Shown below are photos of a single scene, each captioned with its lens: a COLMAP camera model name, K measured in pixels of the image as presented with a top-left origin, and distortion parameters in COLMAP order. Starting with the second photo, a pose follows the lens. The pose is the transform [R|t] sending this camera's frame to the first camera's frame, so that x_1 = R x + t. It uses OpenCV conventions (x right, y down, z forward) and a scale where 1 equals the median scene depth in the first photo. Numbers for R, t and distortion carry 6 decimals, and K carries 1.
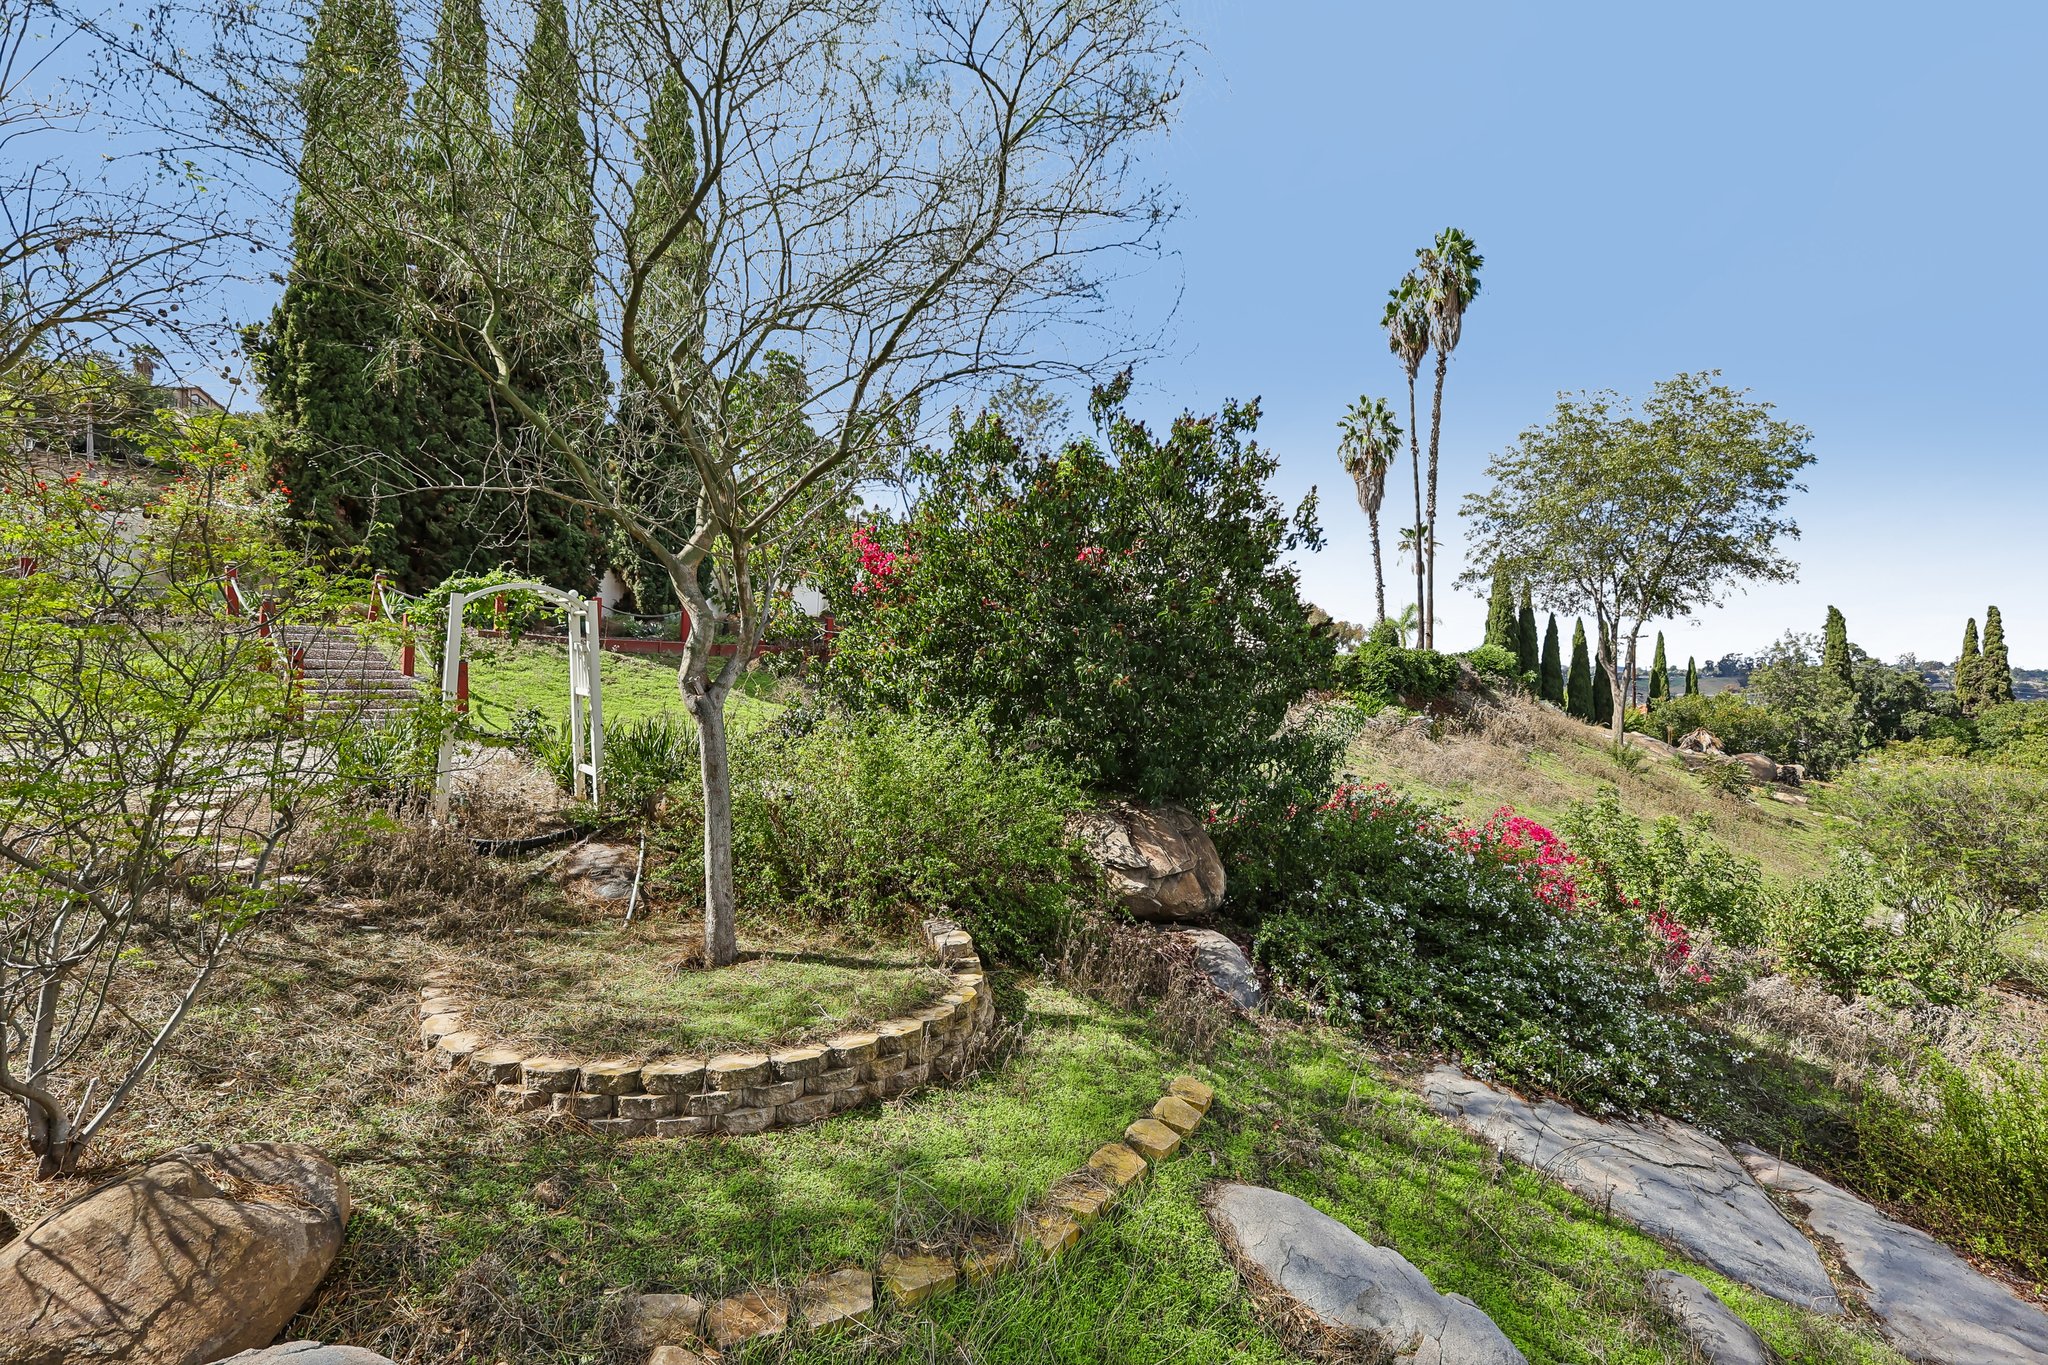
lens RADIAL K [[891.6, 0, 1039.5], [0, 891.6, 690.9], [0, 0, 1]] dist [0.002565, -0.000193]
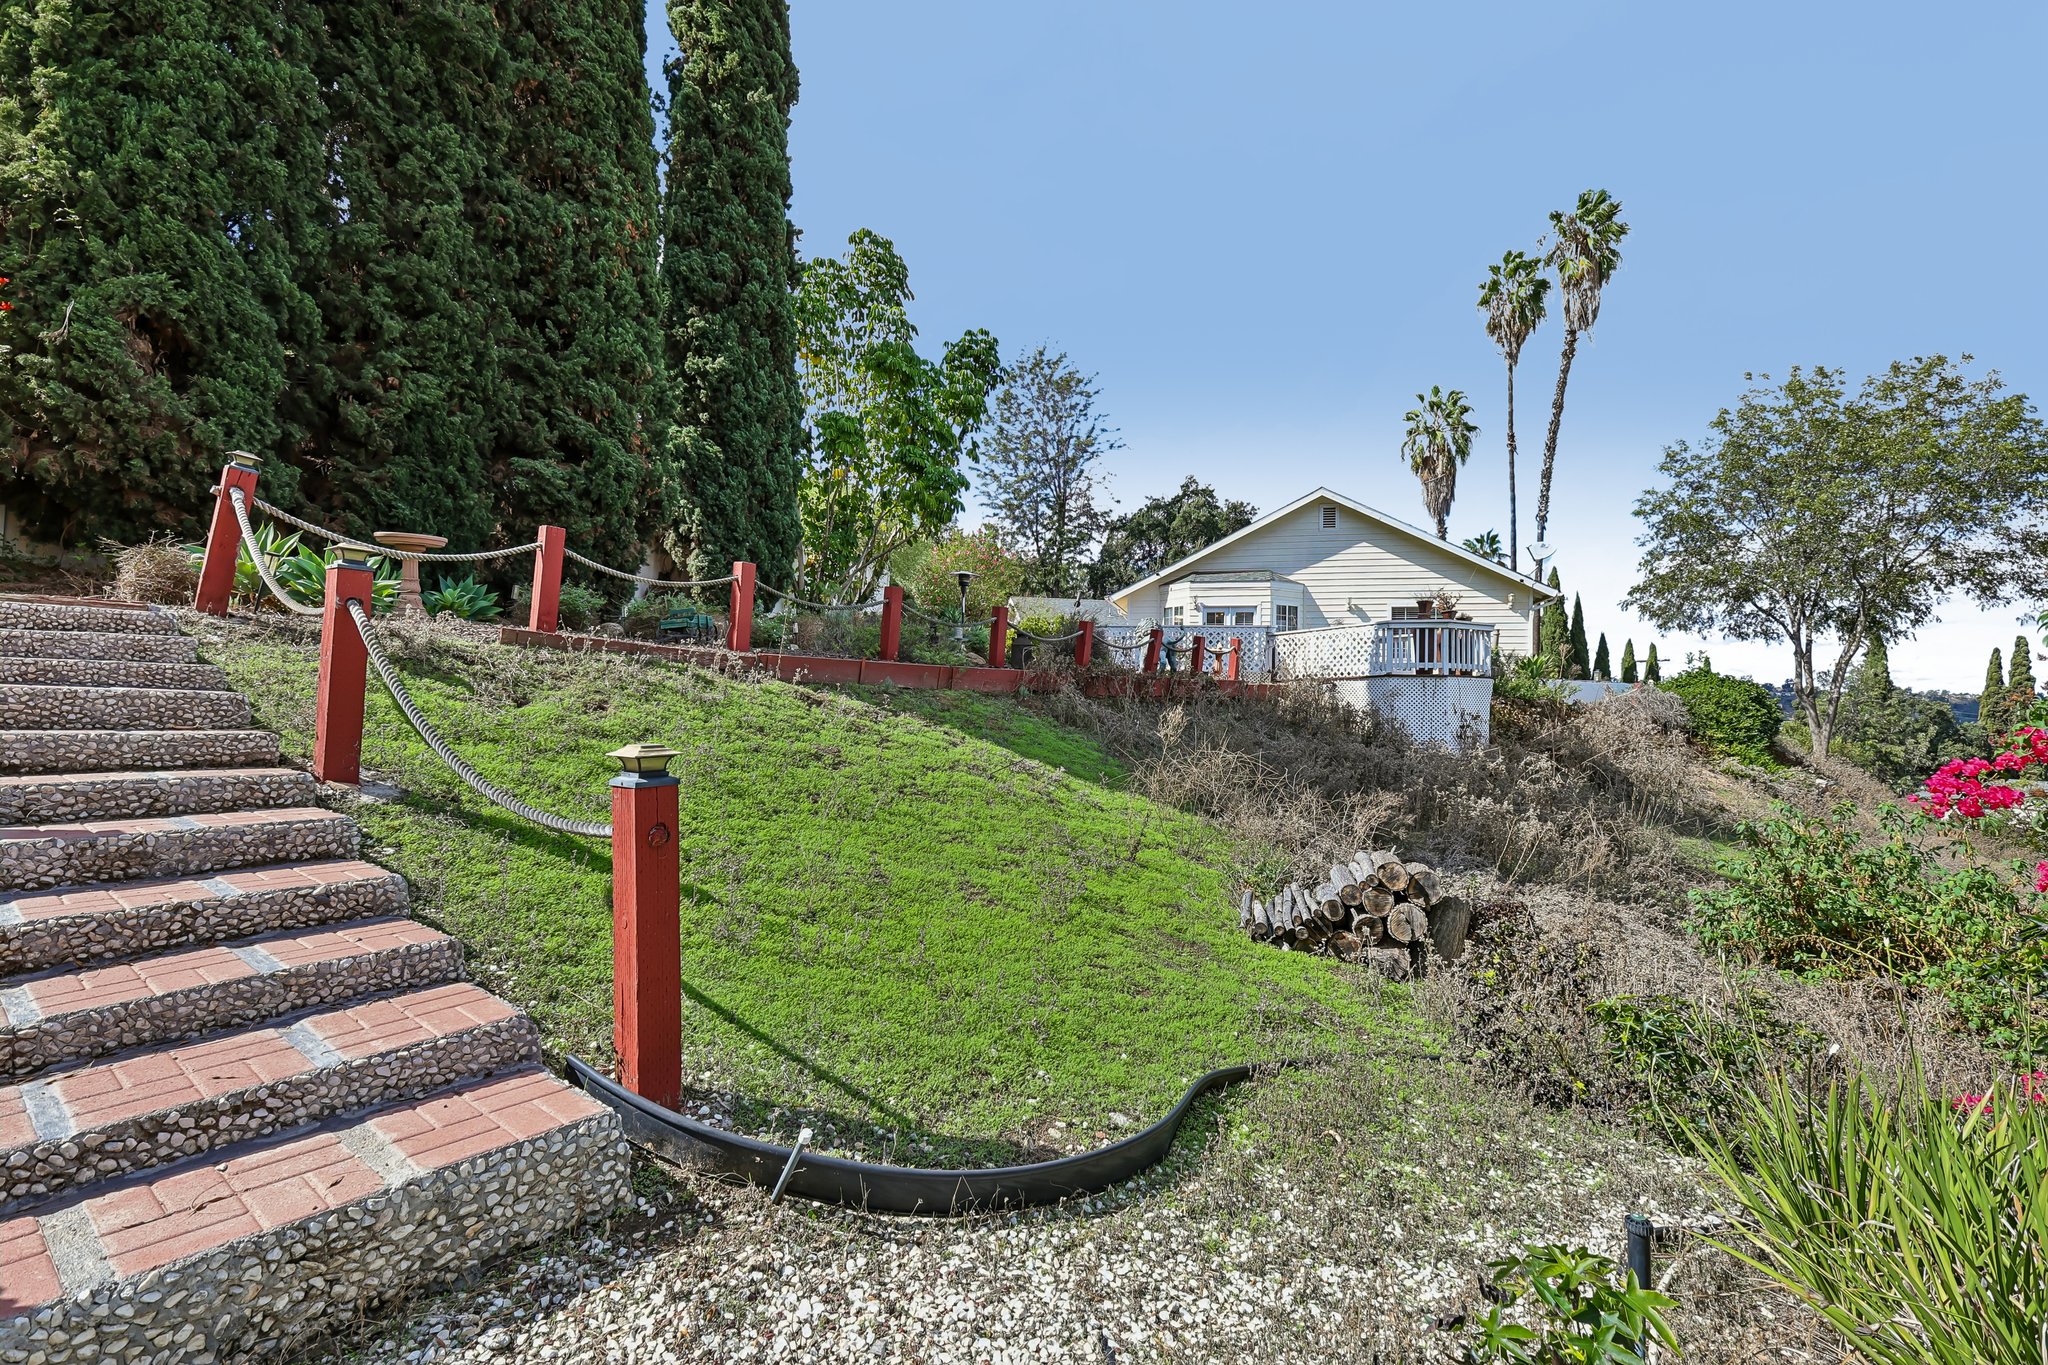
lens RADIAL K [[891.6, 0, 1038.2], [0, 891.6, 684.9], [0, 0, 1]] dist [0.002565, -0.000193]
pose [[0.993753, 0.014518, 0.110657, -0.223969], [-0.012350, 0.999719, -0.020255, -0.018919], [-0.110920, 0.018762, 0.993652, 0.296833]]
